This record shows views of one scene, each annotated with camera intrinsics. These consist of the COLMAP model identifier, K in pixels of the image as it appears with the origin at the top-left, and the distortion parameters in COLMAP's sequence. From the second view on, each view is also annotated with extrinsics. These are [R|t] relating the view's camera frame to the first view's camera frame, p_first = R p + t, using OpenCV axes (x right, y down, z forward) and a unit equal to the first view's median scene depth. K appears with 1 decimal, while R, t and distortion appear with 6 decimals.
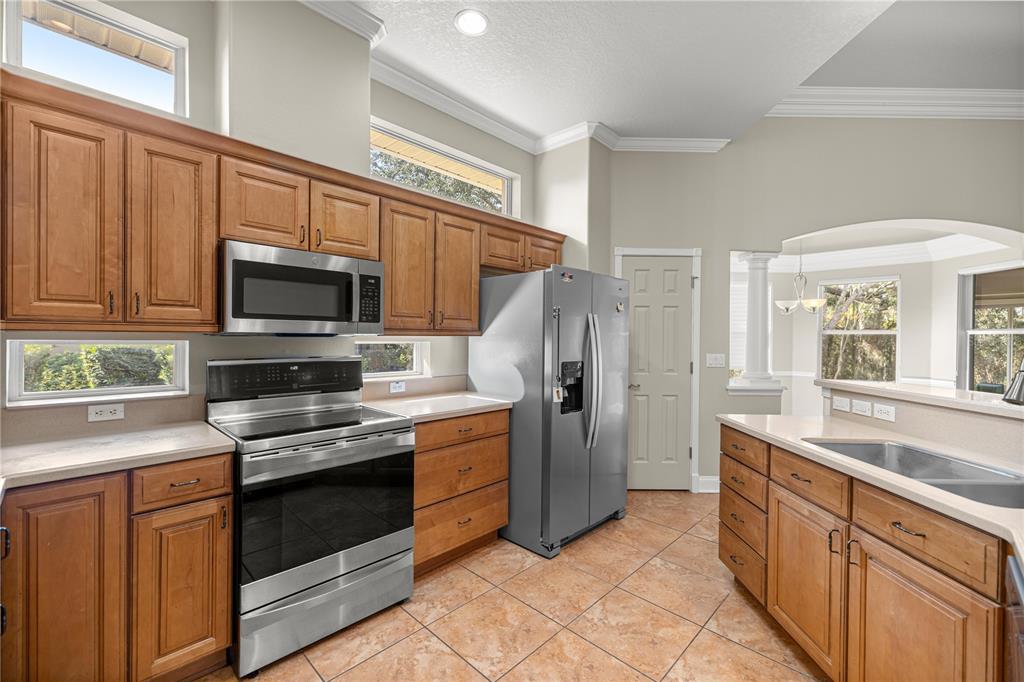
lens RADIAL K [[431.7, 0, 507.7], [0, 431.7, 339.5], [0, 0, 1]] dist [0.001353, -0.000924]
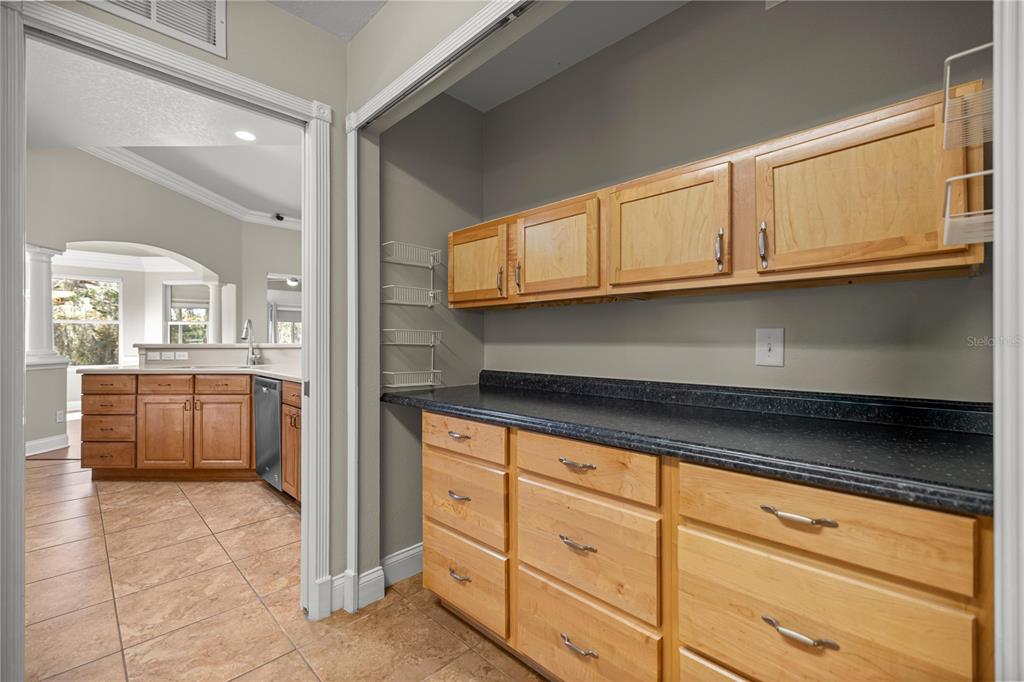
lens RADIAL K [[431.7, 0, 511.6], [0, 431.7, 334.2], [0, 0, 1]] dist [0.001353, -0.000924]
pose [[0.011724, -0.000174, 0.999931, -0.575573], [0.009675, 0.999953, 0.000060, 0.045141], [-0.999884, 0.009674, 0.011725, -0.281222]]
